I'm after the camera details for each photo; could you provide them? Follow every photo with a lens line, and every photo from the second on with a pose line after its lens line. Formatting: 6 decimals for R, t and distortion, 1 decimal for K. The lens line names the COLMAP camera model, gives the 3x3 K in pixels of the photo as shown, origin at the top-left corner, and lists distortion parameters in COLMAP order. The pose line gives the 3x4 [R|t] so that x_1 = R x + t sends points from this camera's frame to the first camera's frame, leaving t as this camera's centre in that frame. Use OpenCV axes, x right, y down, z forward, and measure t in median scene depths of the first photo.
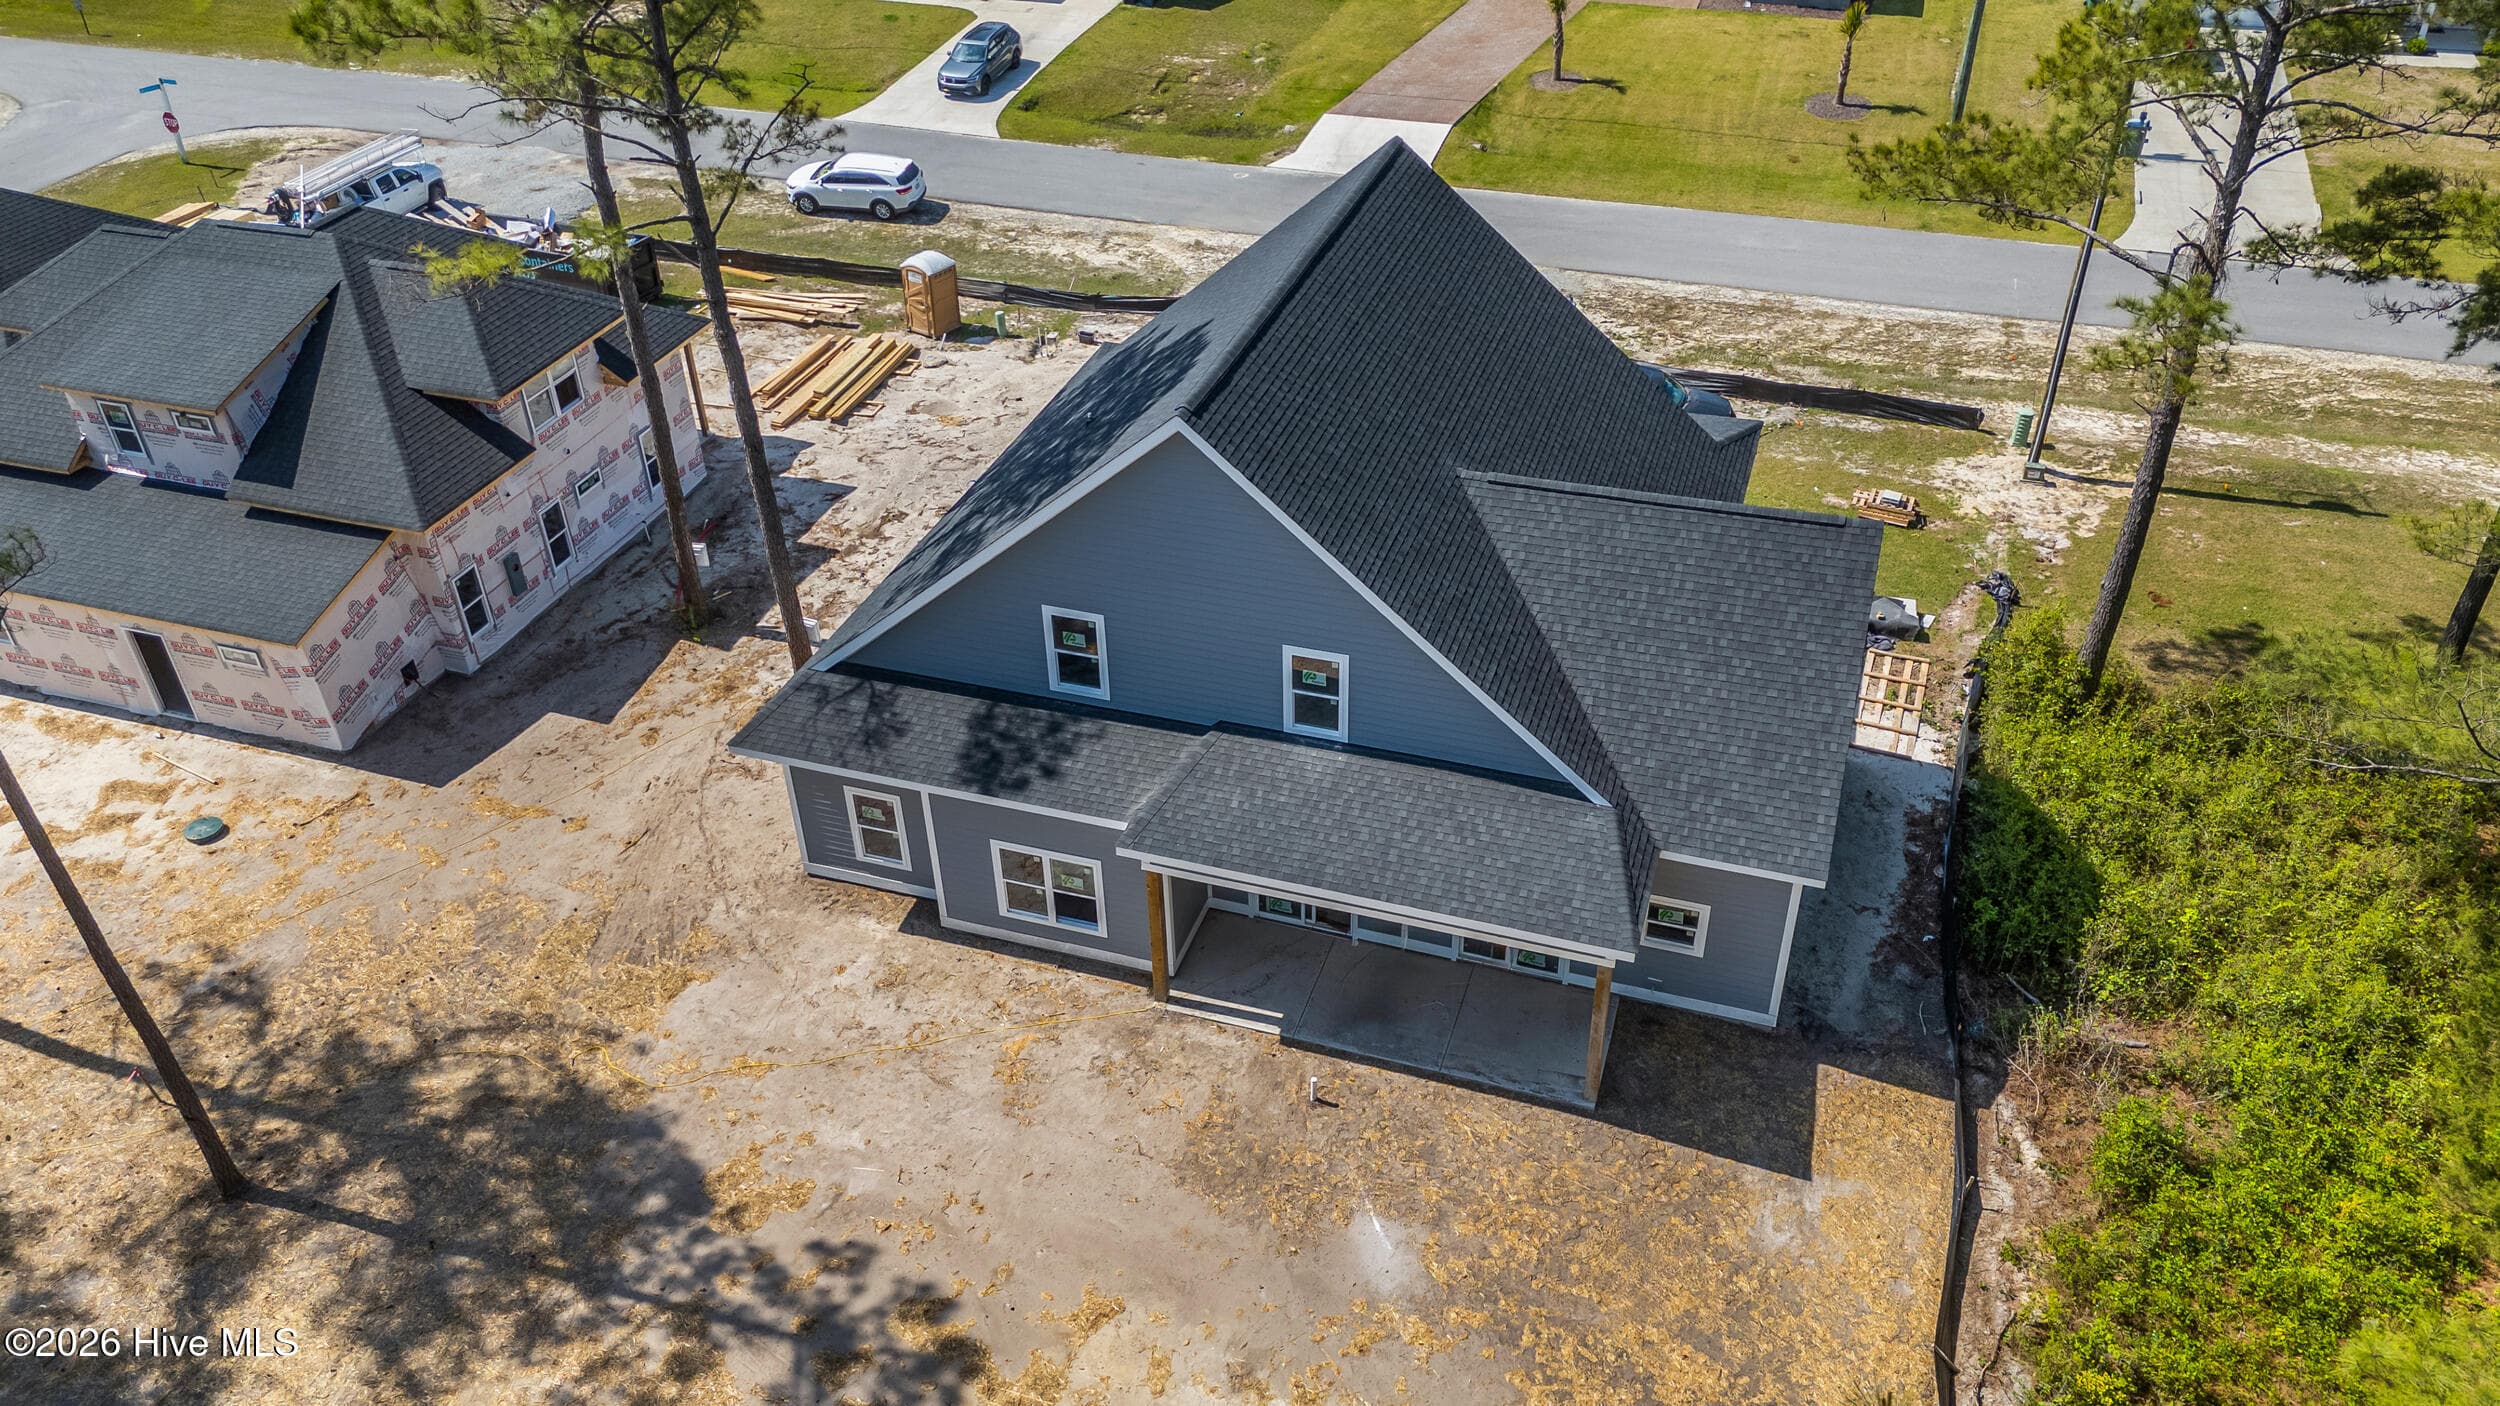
lens RADIAL K [[1851.0, 0, 1259.6], [0, 1851.0, 705.1], [0, 0, 1]] dist [0.083724, -0.079273]
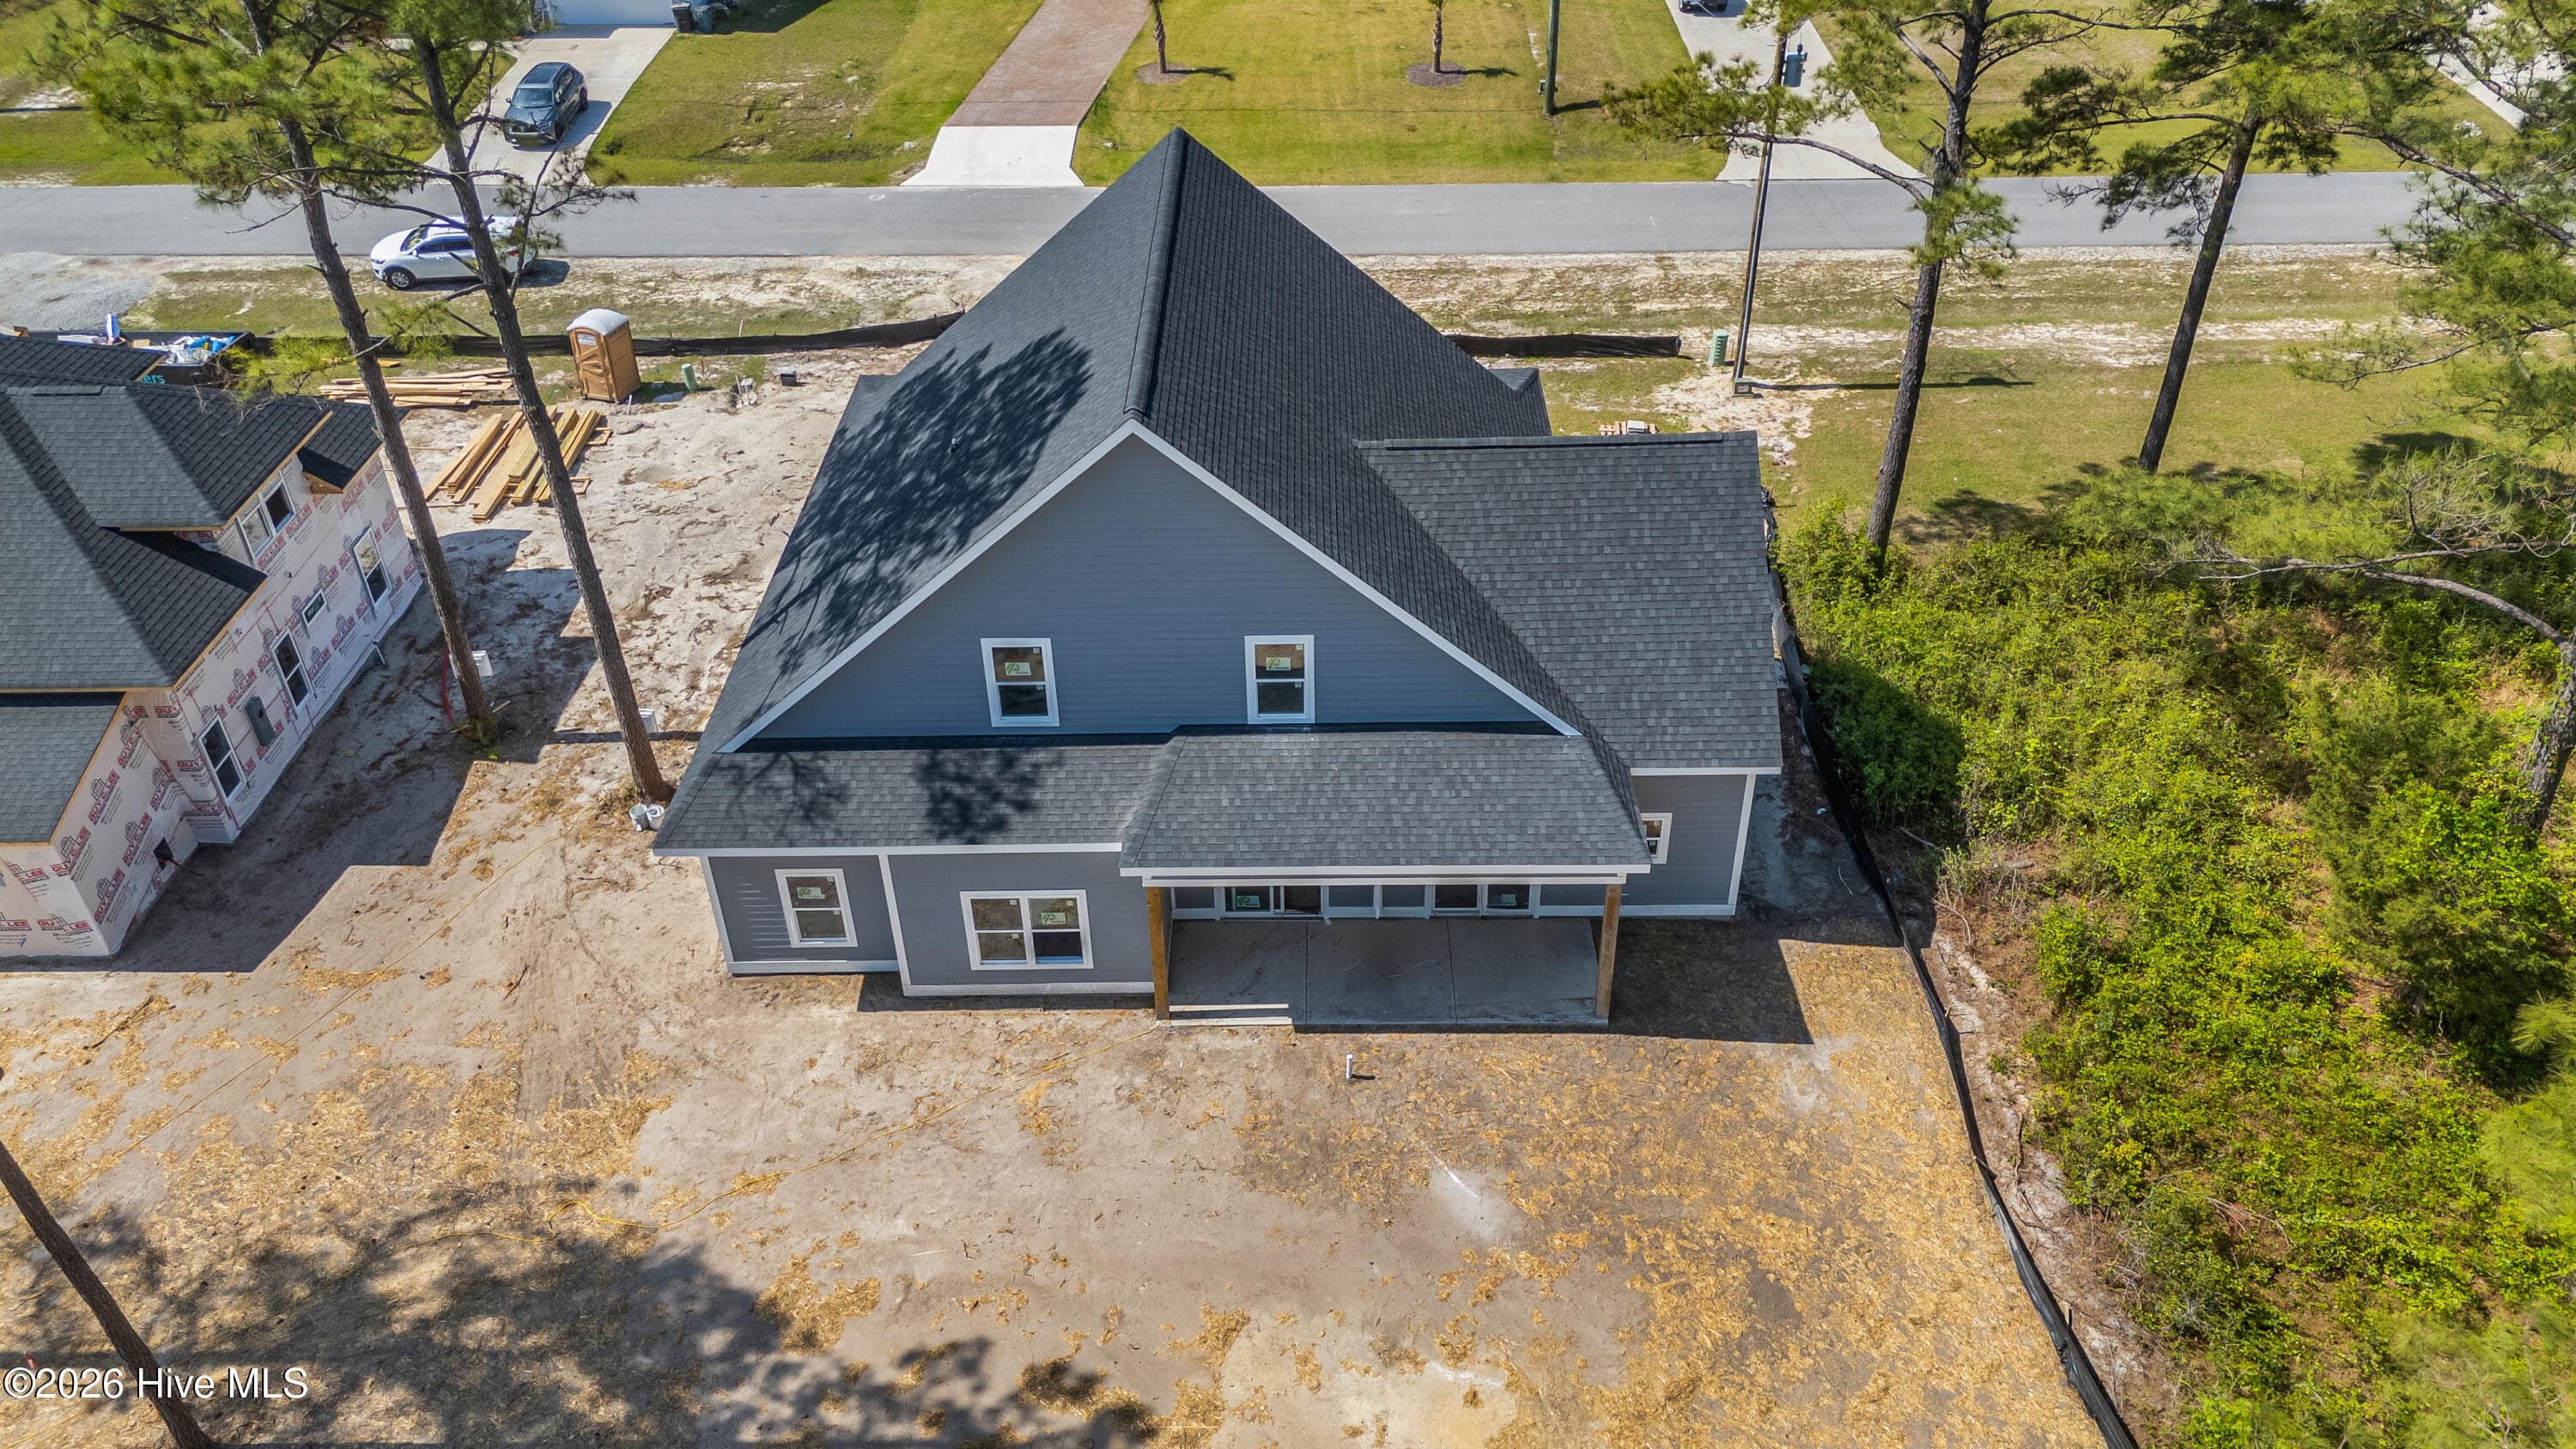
lens RADIAL K [[1895.2, 0, 1297.5], [0, 1895.2, 724.2], [0, 0, 1]] dist [0.086623, -0.084703]
pose [[0.950998, -0.176874, 0.253612, -0.207048], [0.177473, 0.983908, 0.020705, -0.001698], [-0.253193, 0.025319, 0.967084, 0.007407]]
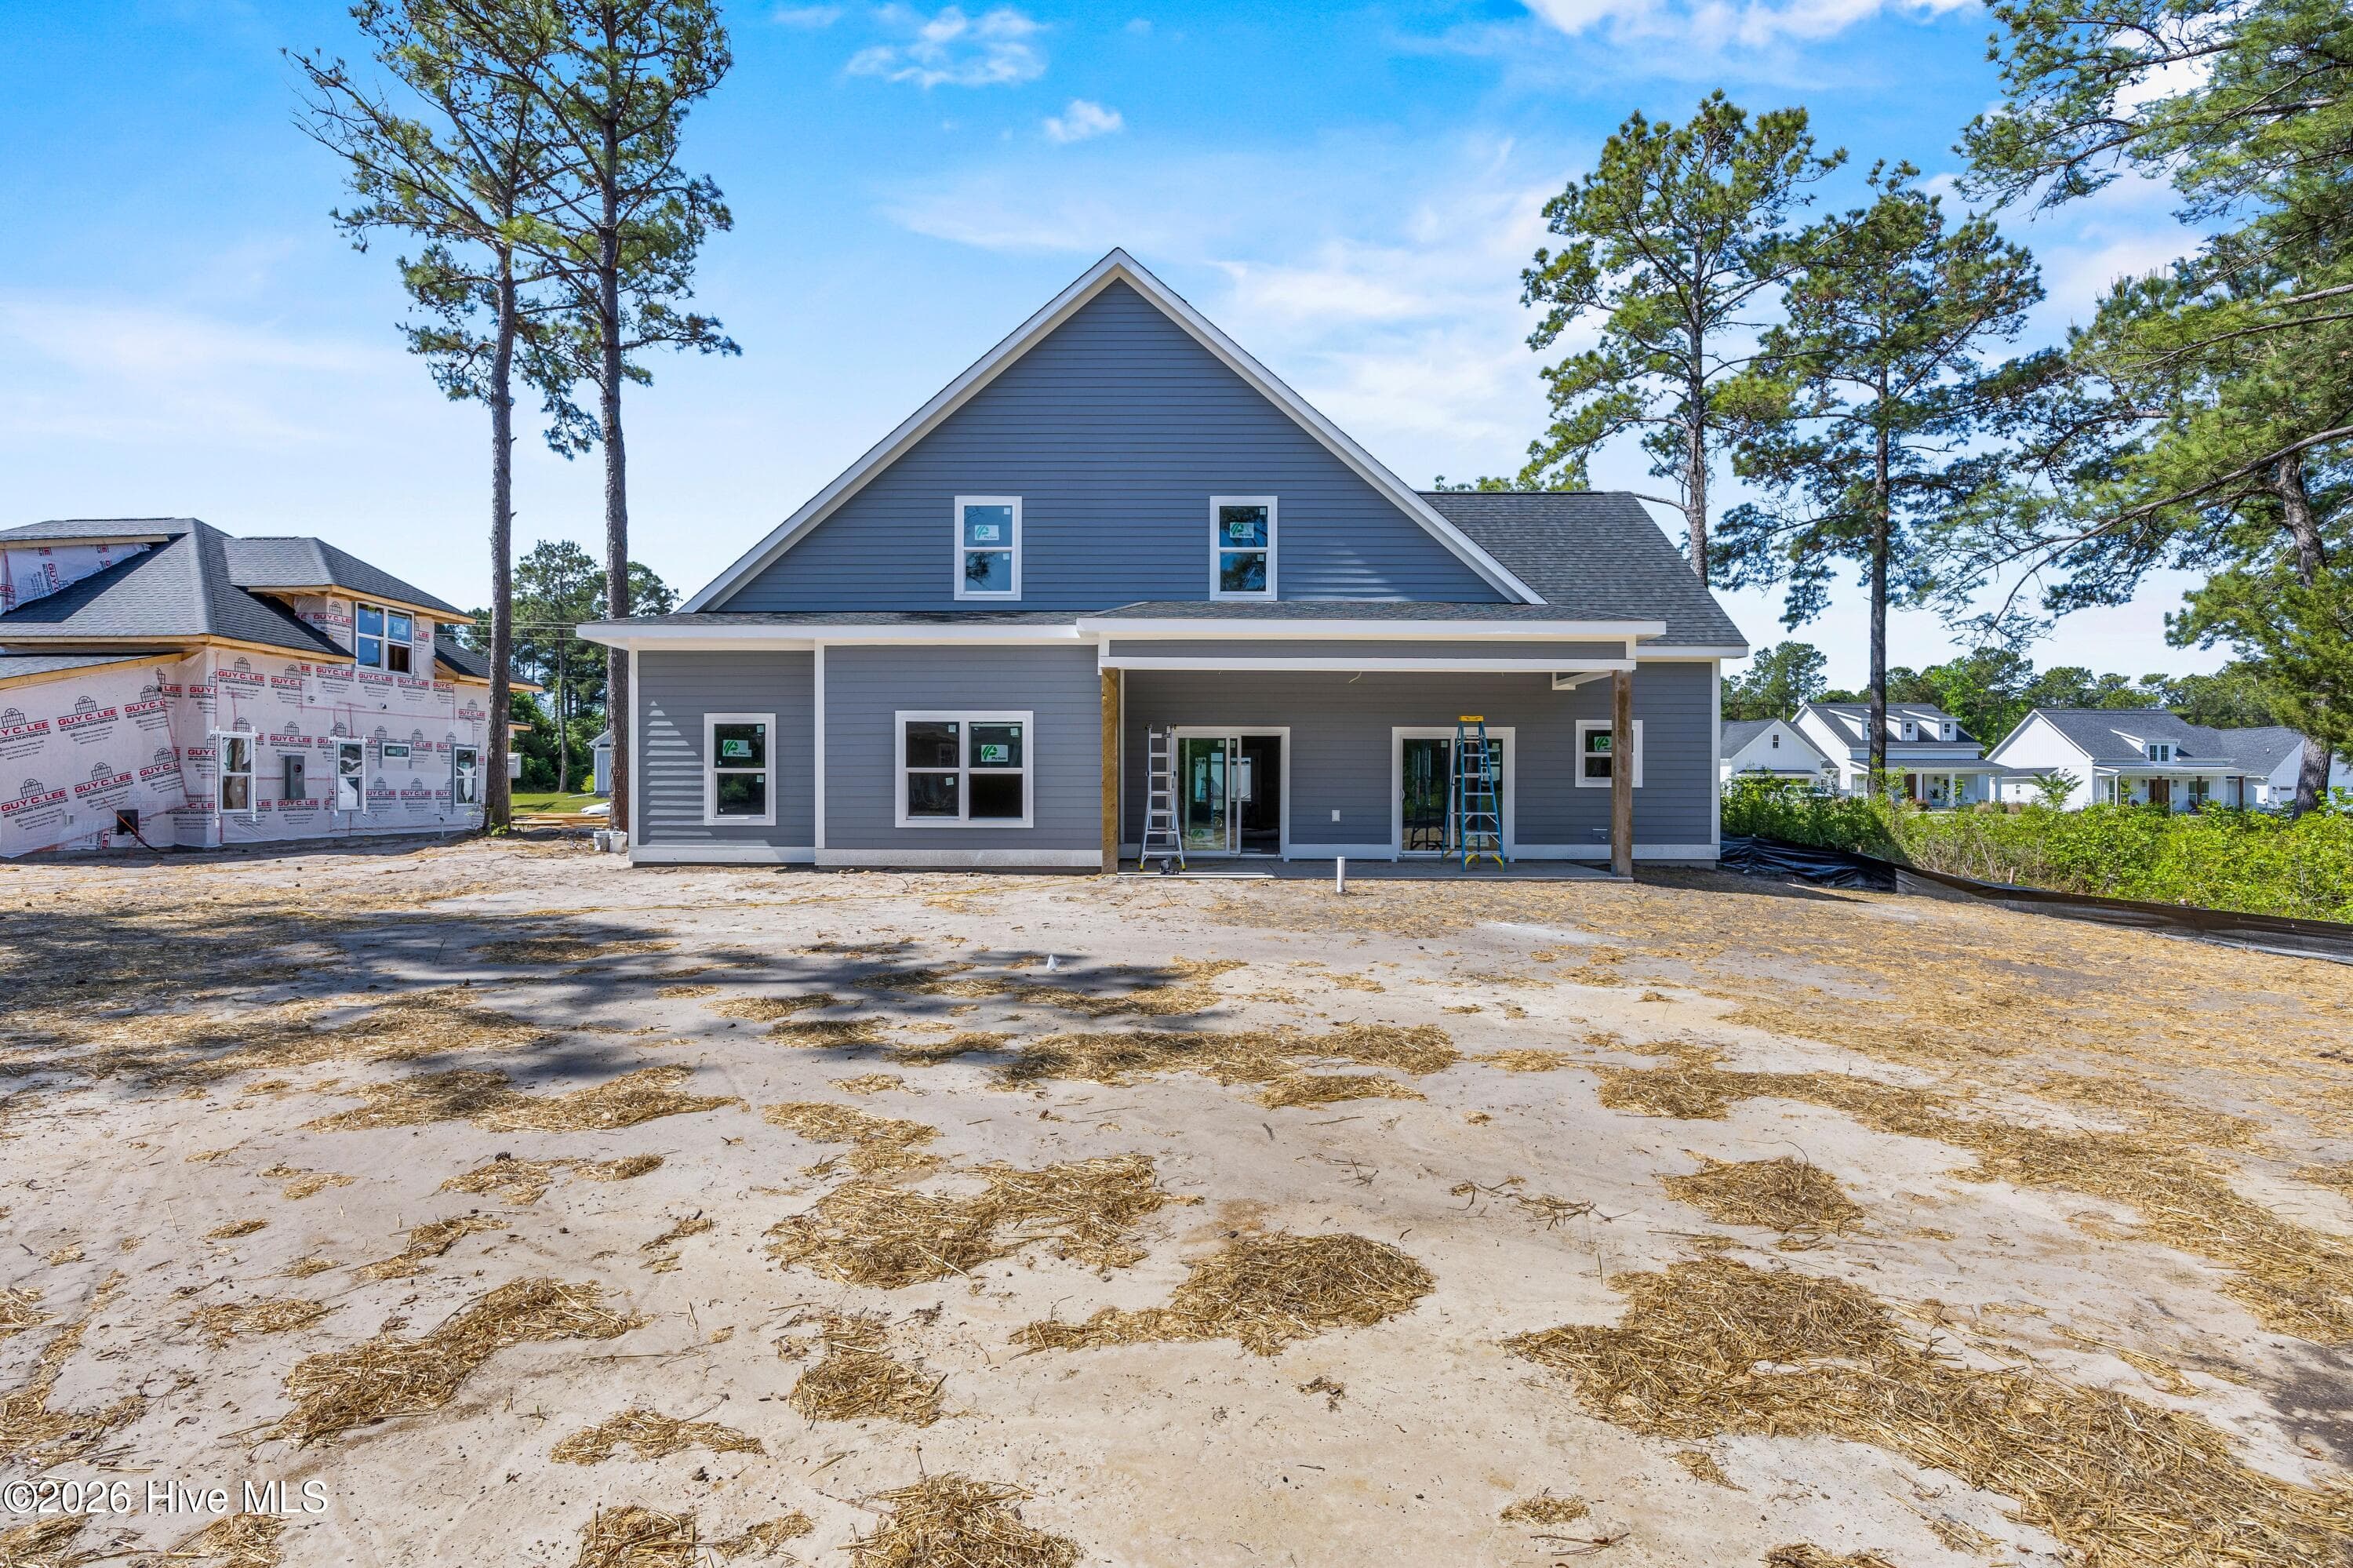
lens RADIAL K [[1077.8, 0, 1167.5], [0, 1077.8, 774.6], [0, 0, 1]] dist [-0.012448, 0.000118]
pose [[0.953104, 0.019992, 0.301982, -0.170658], [0.161570, 0.810112, -0.563572, 0.388645], [-0.255907, 0.585934, 0.768891, 0.580499]]
